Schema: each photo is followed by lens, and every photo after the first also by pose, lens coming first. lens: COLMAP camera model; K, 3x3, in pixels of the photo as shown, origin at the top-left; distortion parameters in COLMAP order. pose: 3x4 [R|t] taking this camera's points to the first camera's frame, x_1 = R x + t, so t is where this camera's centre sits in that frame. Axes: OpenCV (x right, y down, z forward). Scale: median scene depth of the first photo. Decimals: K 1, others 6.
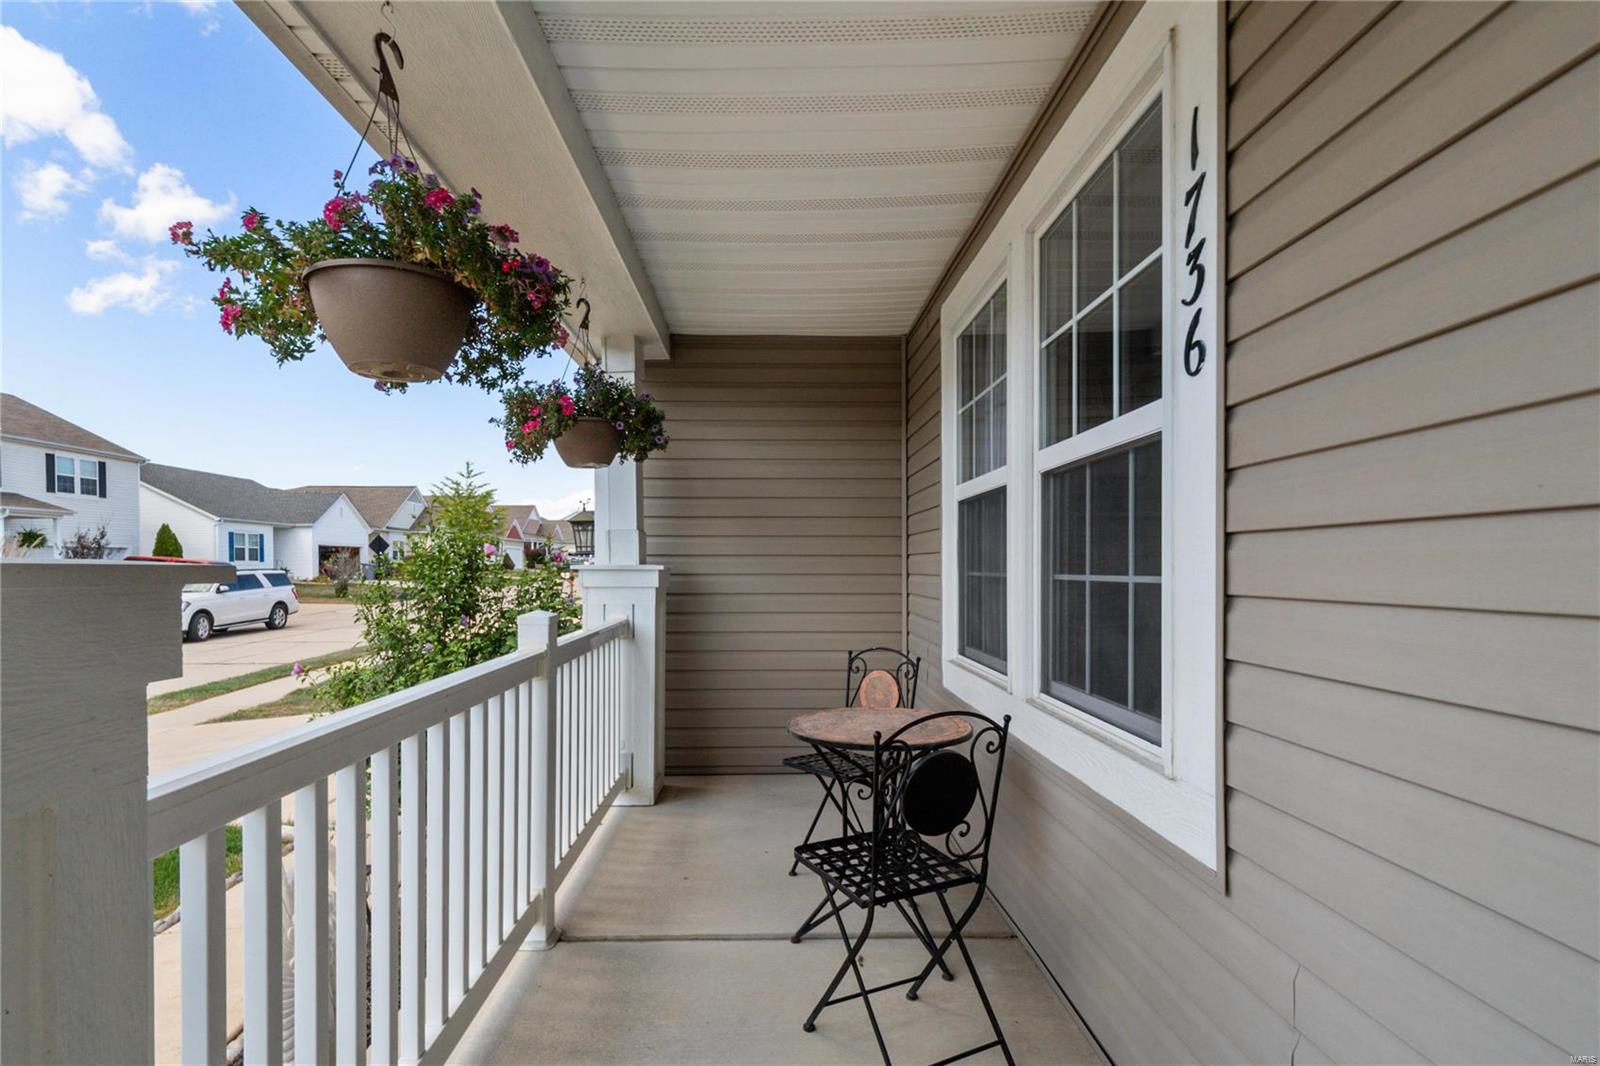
lens RADIAL K [[777.5, 0, 789.7], [0, 777.5, 583.5], [0, 0, 1]] dist [0.019562, -0.000680]
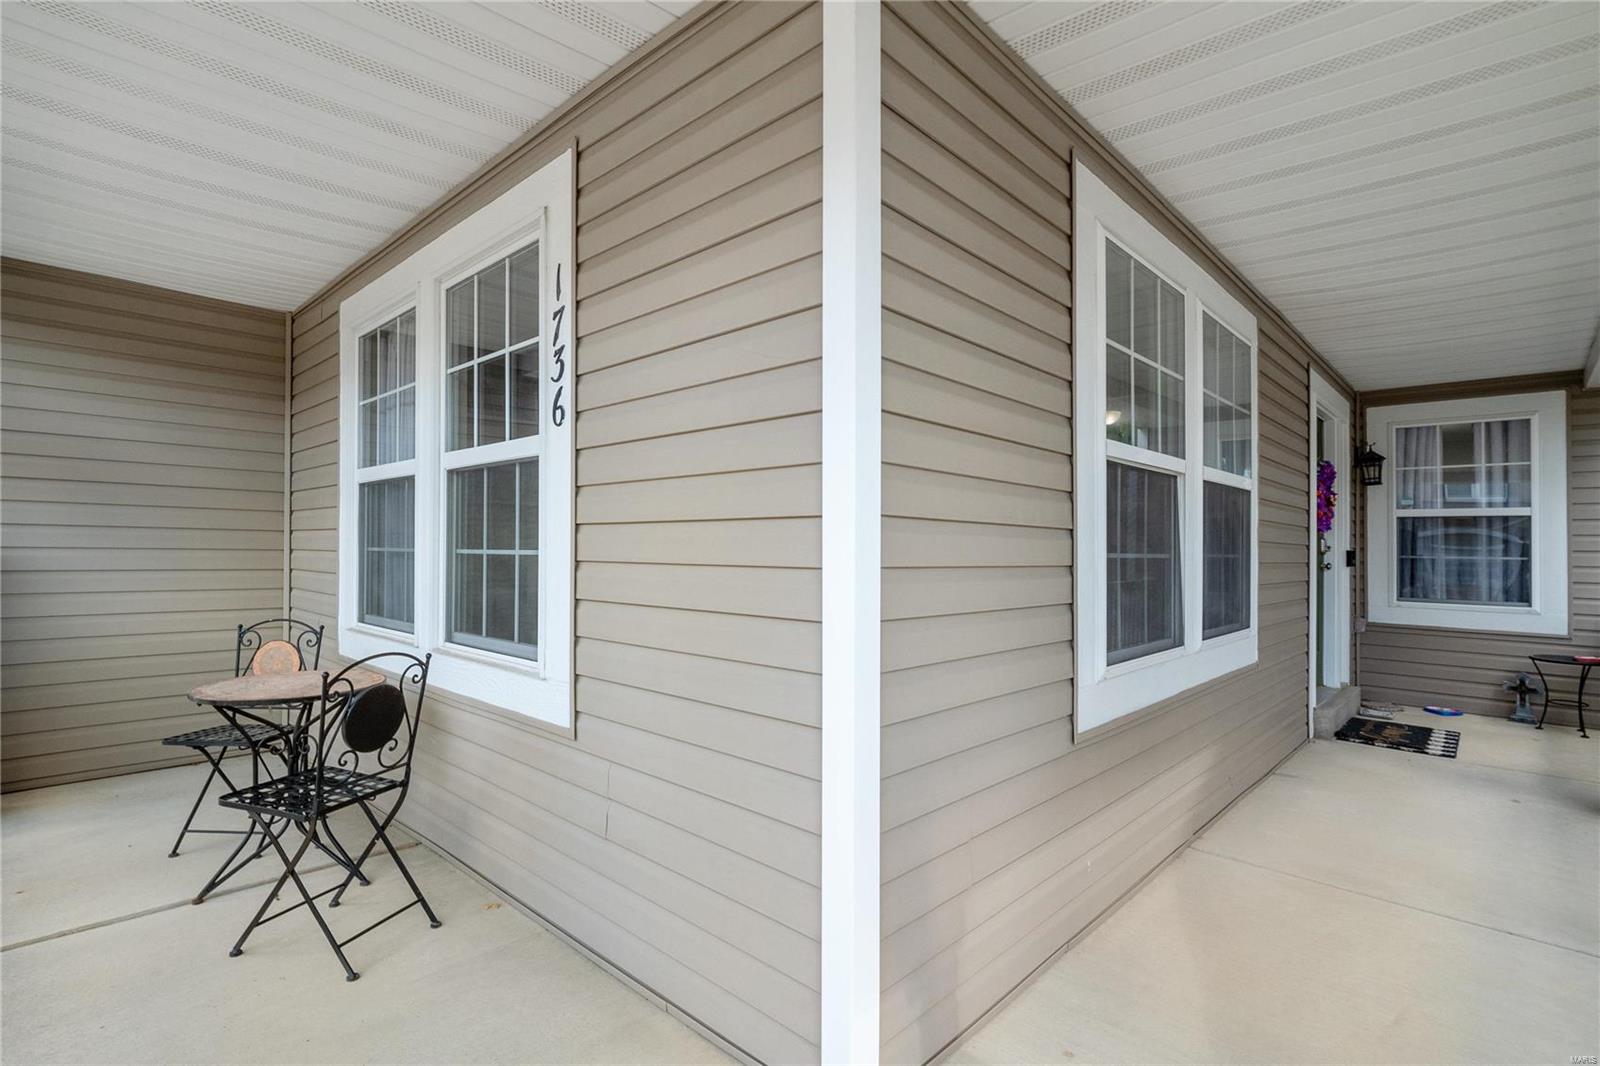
lens RADIAL K [[768.1, 0, 800.0], [0, 768.1, 533.0], [0, 0, 1]] dist [-0.003183, -0.000626]
pose [[0.703480, 0.019837, 0.710439, -0.199583], [0.006189, 0.999402, -0.034034, 0.009845], [-0.710688, 0.028339, 0.702936, -0.363270]]
